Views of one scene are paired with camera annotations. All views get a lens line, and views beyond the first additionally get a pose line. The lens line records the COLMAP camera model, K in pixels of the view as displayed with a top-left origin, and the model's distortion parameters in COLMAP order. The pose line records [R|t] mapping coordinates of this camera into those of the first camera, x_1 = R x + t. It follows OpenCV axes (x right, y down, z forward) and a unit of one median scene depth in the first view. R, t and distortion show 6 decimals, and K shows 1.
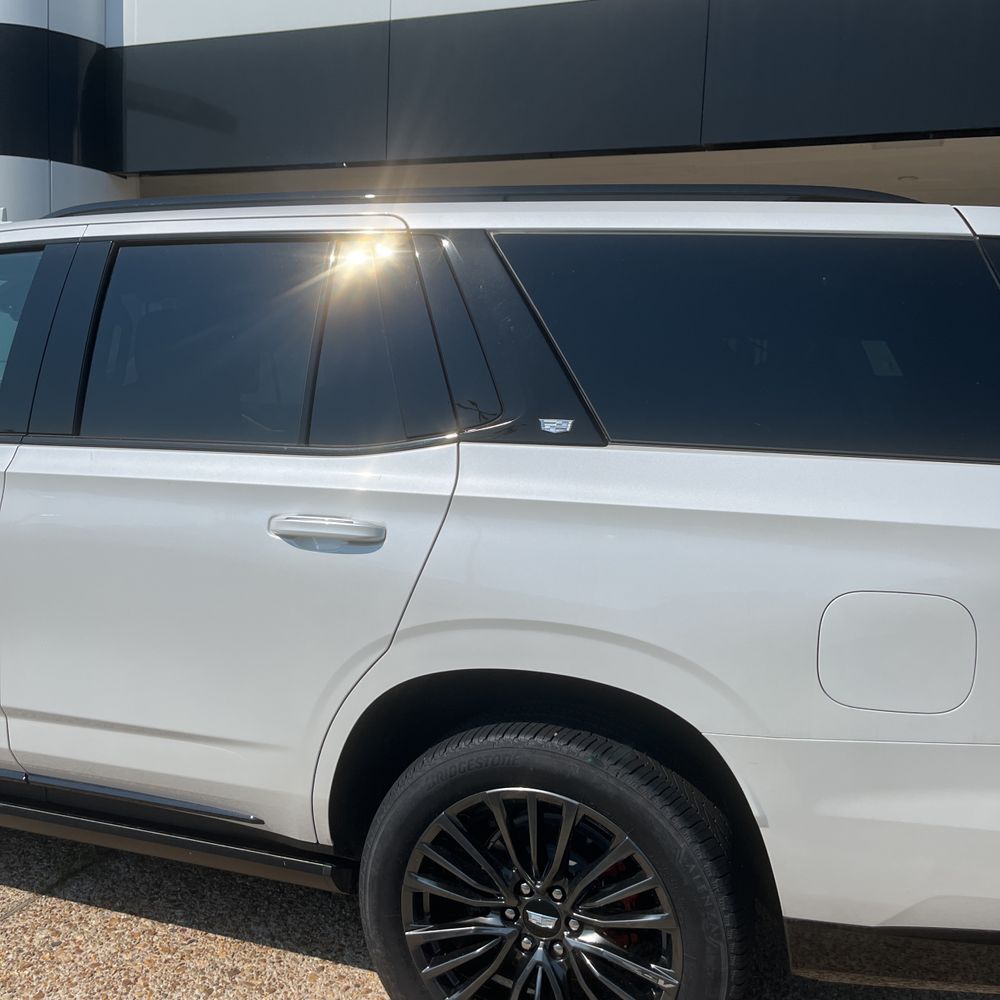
lens RADIAL K [[1003.3, 0, 502.5], [0, 1003.3, 505.4], [0, 0, 1]] dist [0.013232, 0.000000]
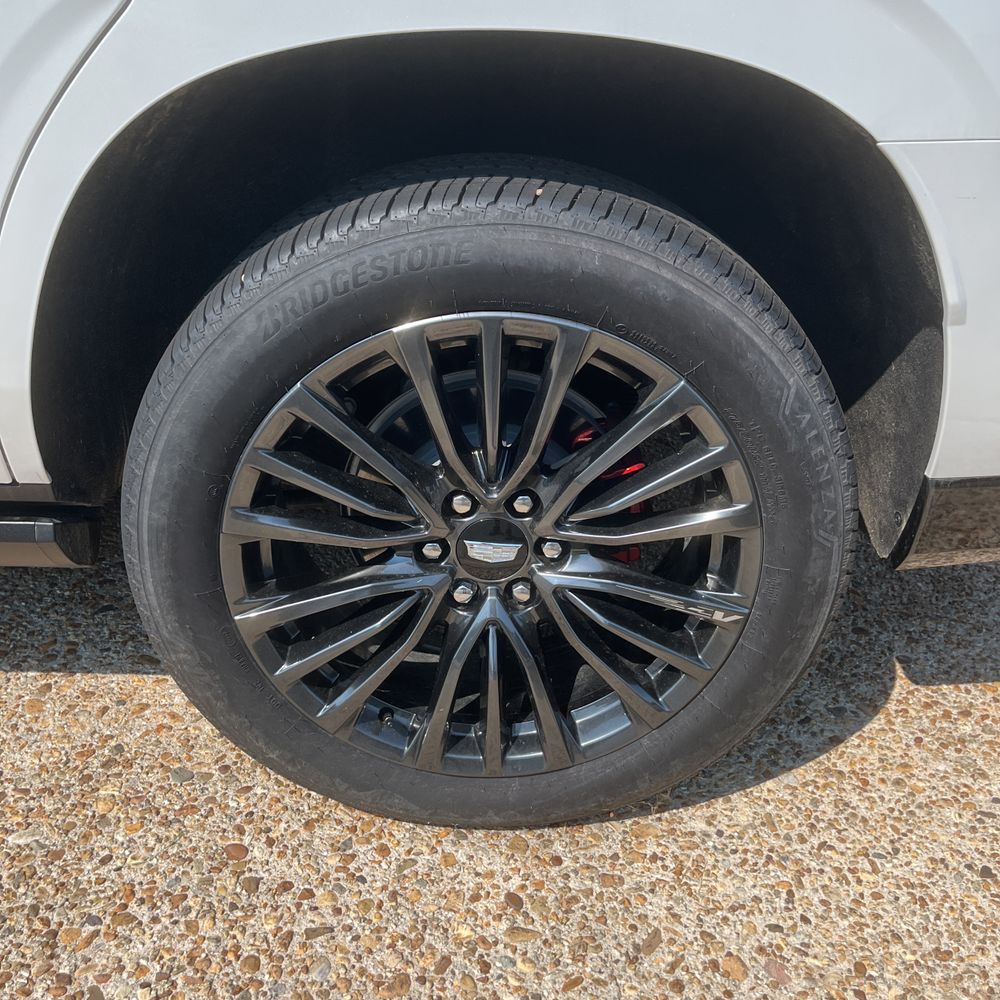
lens RADIAL K [[1003.3, 0, 515.5], [0, 1003.3, 470.4], [0, 0, 1]] dist [0.013232, 0.000000]
pose [[0.930993, -0.137786, 0.338035, -0.130680], [0.018454, 0.942608, 0.333390, 0.184638], [-0.364571, -0.304145, 0.880104, 0.519662]]
